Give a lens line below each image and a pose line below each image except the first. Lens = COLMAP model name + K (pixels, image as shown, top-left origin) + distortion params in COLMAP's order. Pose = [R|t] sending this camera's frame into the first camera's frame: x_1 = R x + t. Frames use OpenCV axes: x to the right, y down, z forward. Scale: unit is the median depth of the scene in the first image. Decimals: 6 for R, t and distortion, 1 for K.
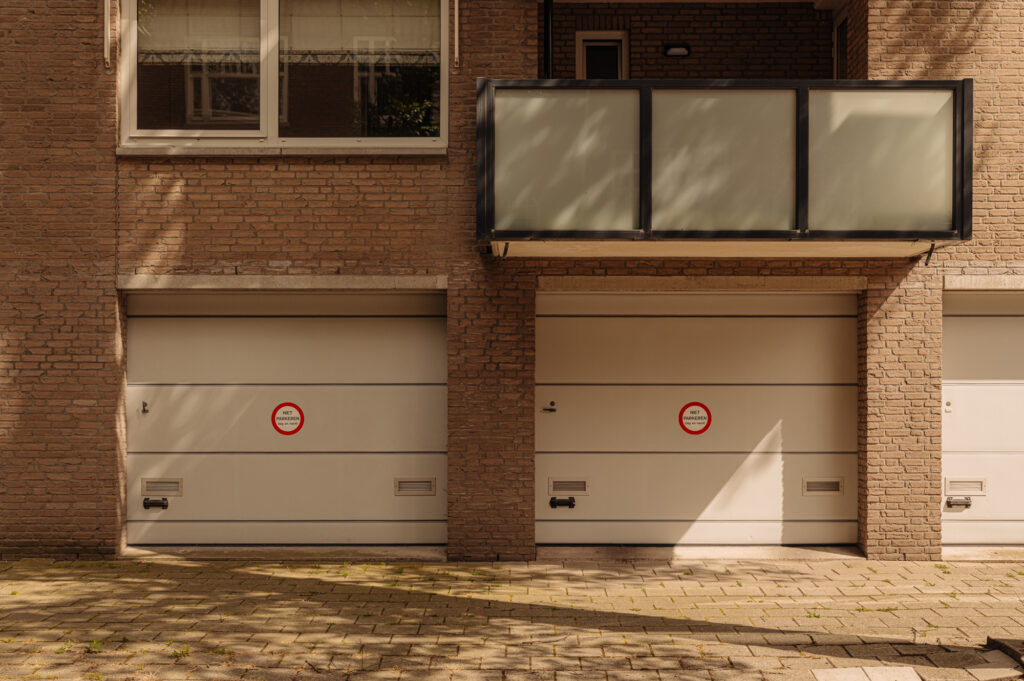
lens RADIAL K [[1352.4, 0, 512.0], [0, 1352.4, 340.5], [0, 0, 1]] dist [0.007536, 0.003077]
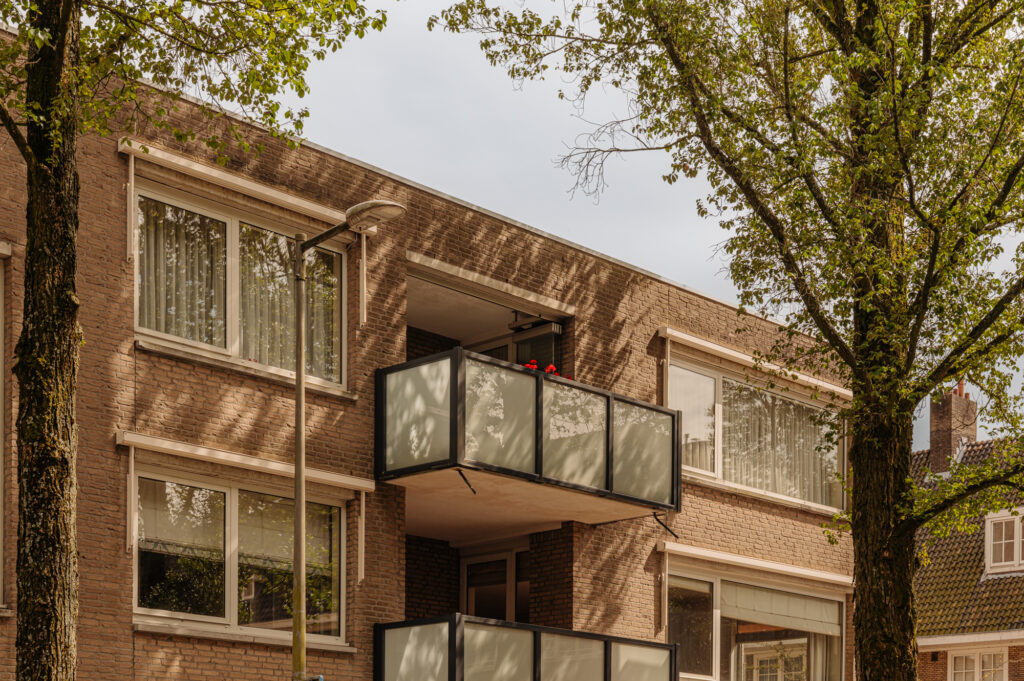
lens RADIAL K [[1702.4, 0, 512.0], [0, 1702.4, 340.5], [0, 0, 1]] dist [-0.017059, -0.009920]
pose [[0.682741, 0.205524, 0.701160, -1.150124], [-0.028936, 0.966477, -0.255118, -0.013366], [-0.730088, 0.153891, 0.665800, -0.252330]]
